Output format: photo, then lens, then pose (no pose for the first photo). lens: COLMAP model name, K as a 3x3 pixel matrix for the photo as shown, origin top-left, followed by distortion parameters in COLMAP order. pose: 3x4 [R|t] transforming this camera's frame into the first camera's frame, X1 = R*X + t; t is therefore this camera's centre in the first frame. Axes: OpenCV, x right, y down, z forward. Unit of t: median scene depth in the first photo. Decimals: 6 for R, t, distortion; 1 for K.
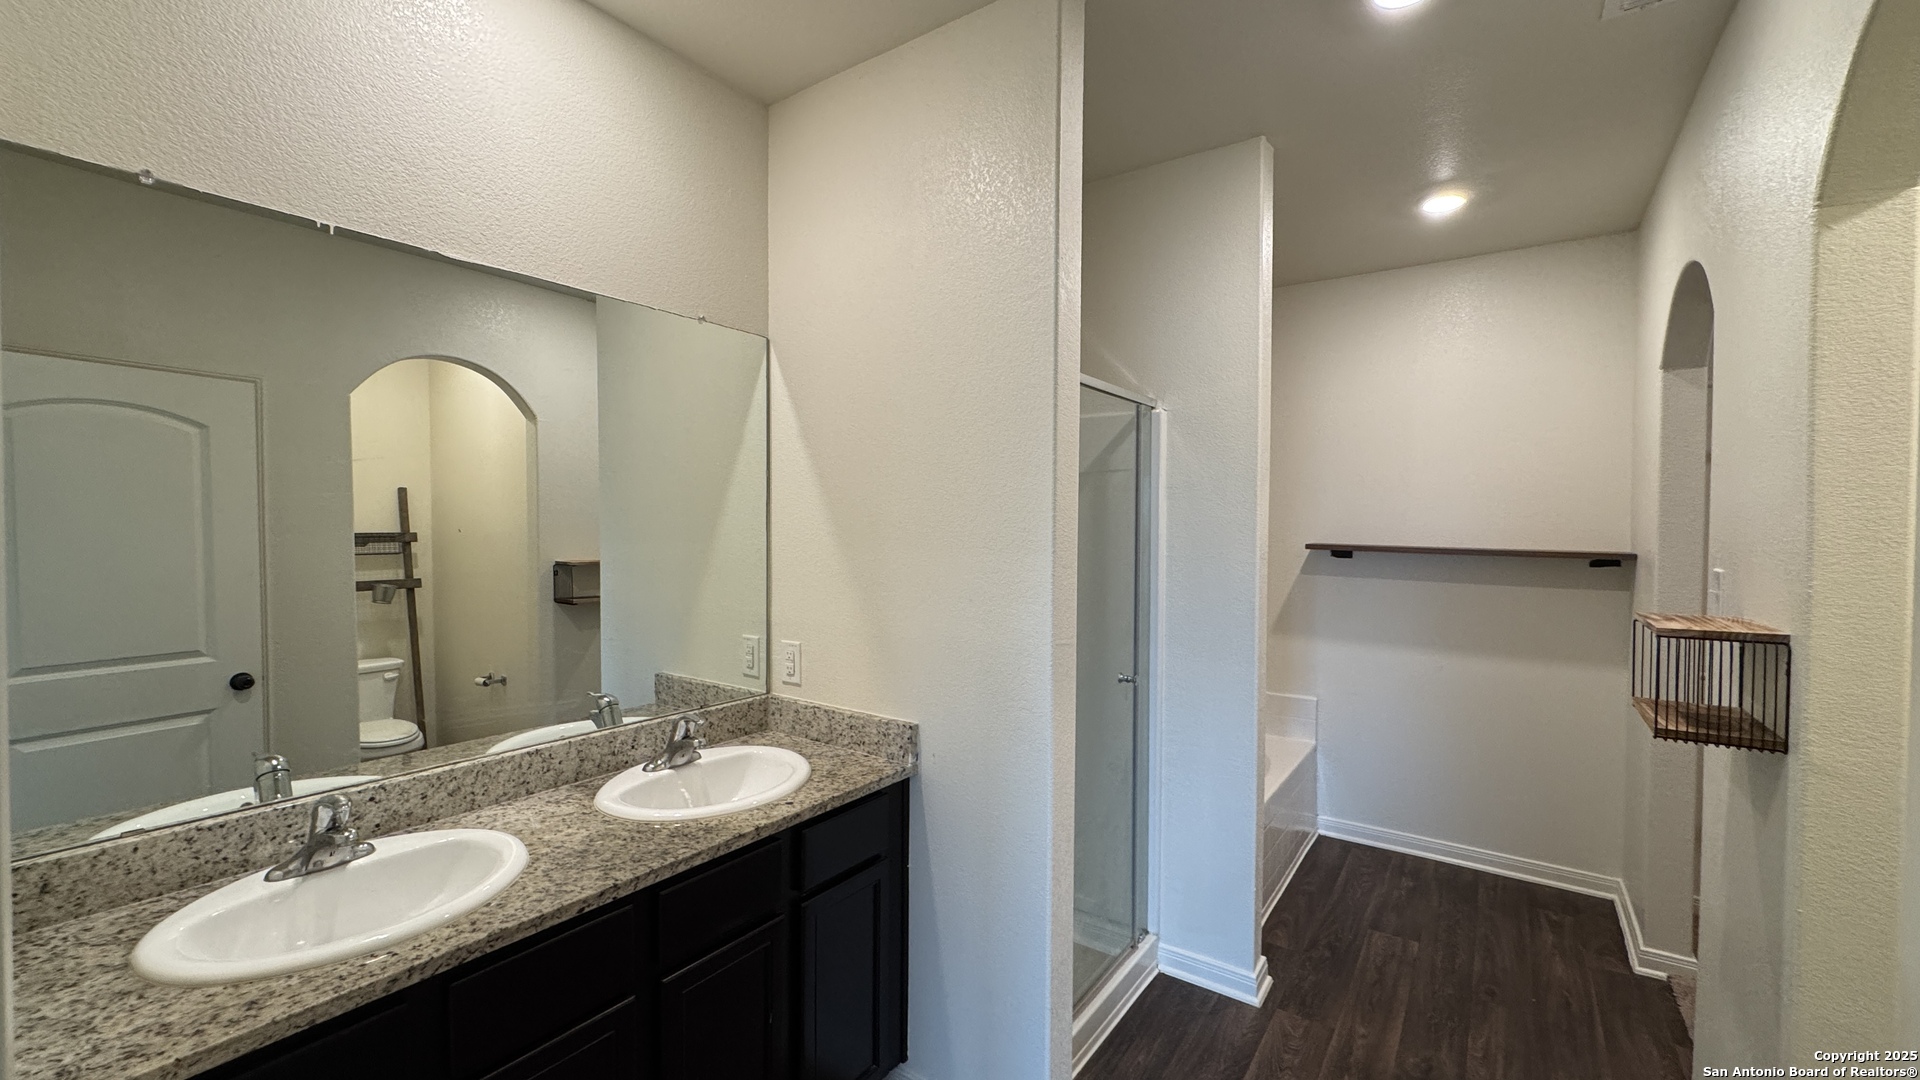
lens RADIAL K [[782.6, 0, 962.1], [0, 782.6, 543.4], [0, 0, 1]] dist [-0.001936, 0.000114]
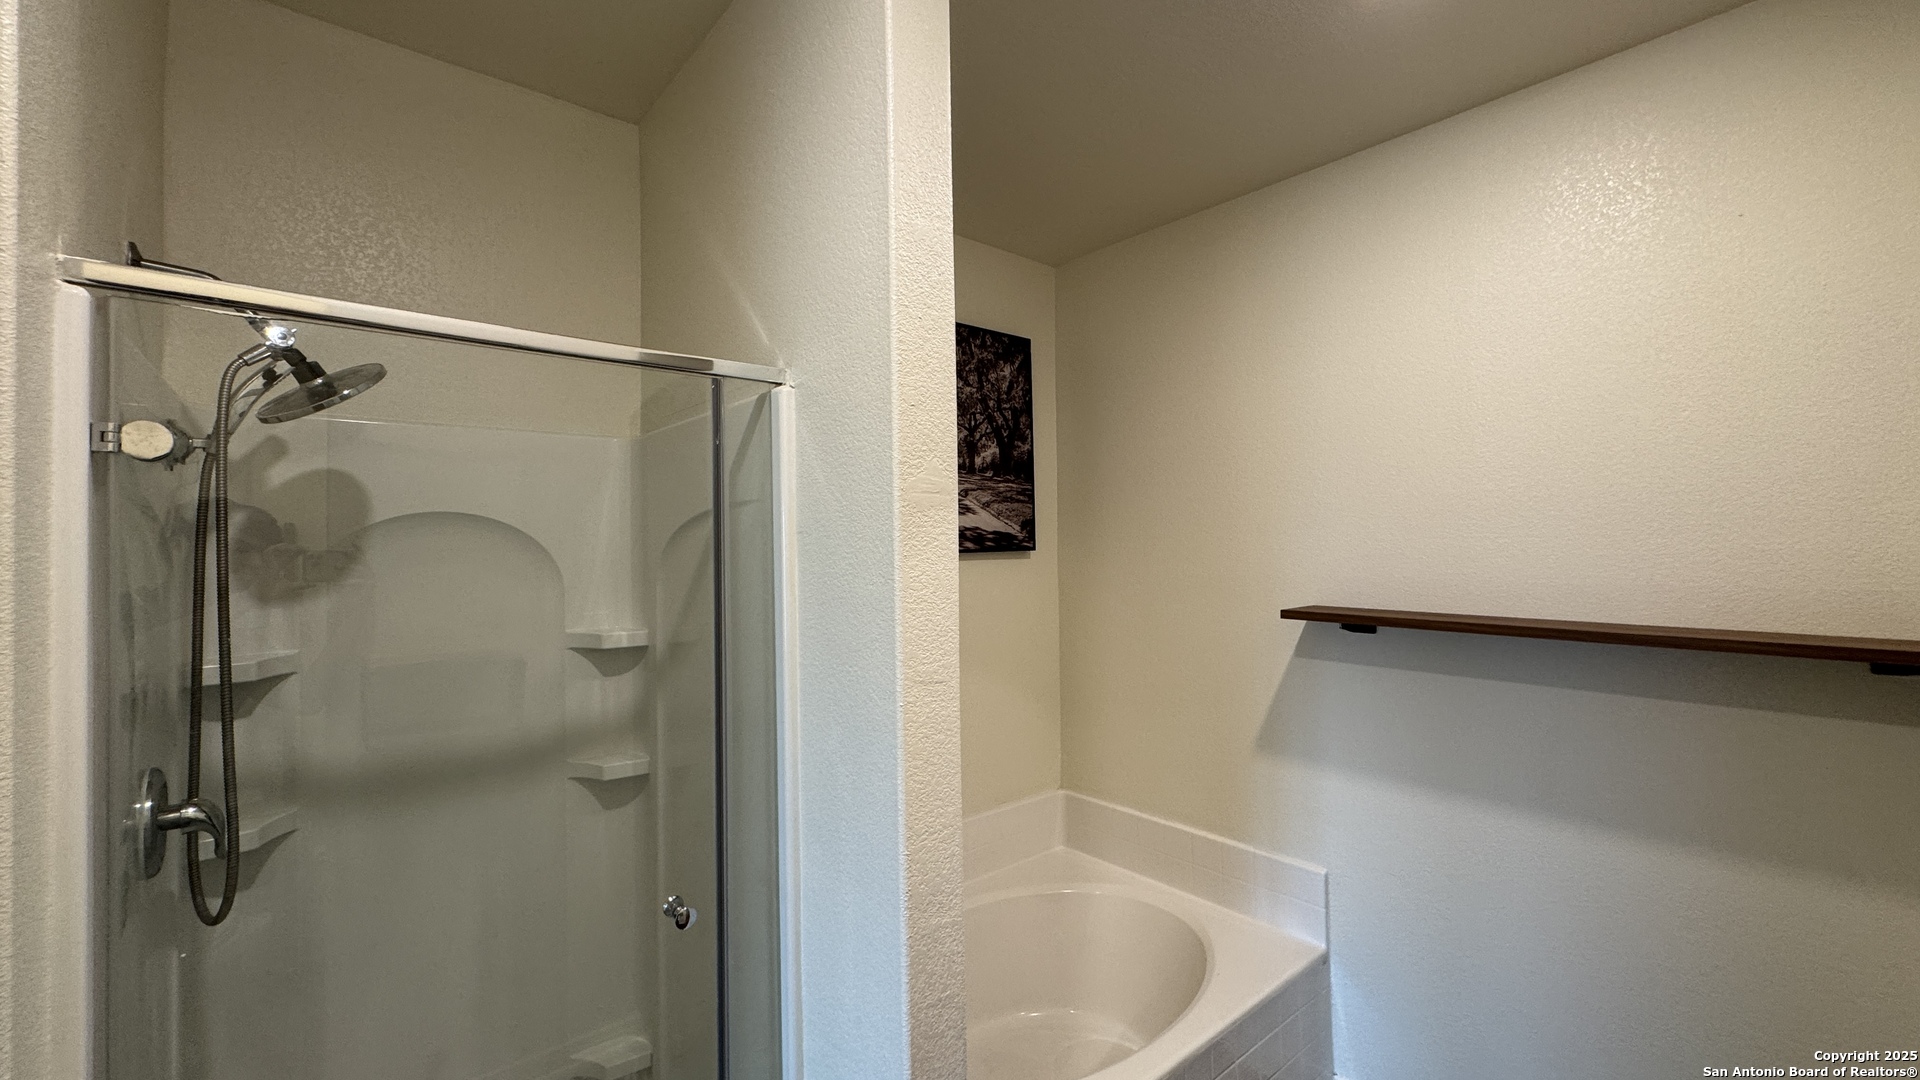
lens RADIAL K [[782.6, 0, 956.5], [0, 782.6, 536.4], [0, 0, 1]] dist [-0.001936, 0.000114]
pose [[0.969309, -0.016409, -0.245296, 0.337374], [0.007441, 0.999271, -0.037442, -0.034260], [0.245732, 0.034468, 0.968725, 0.357024]]
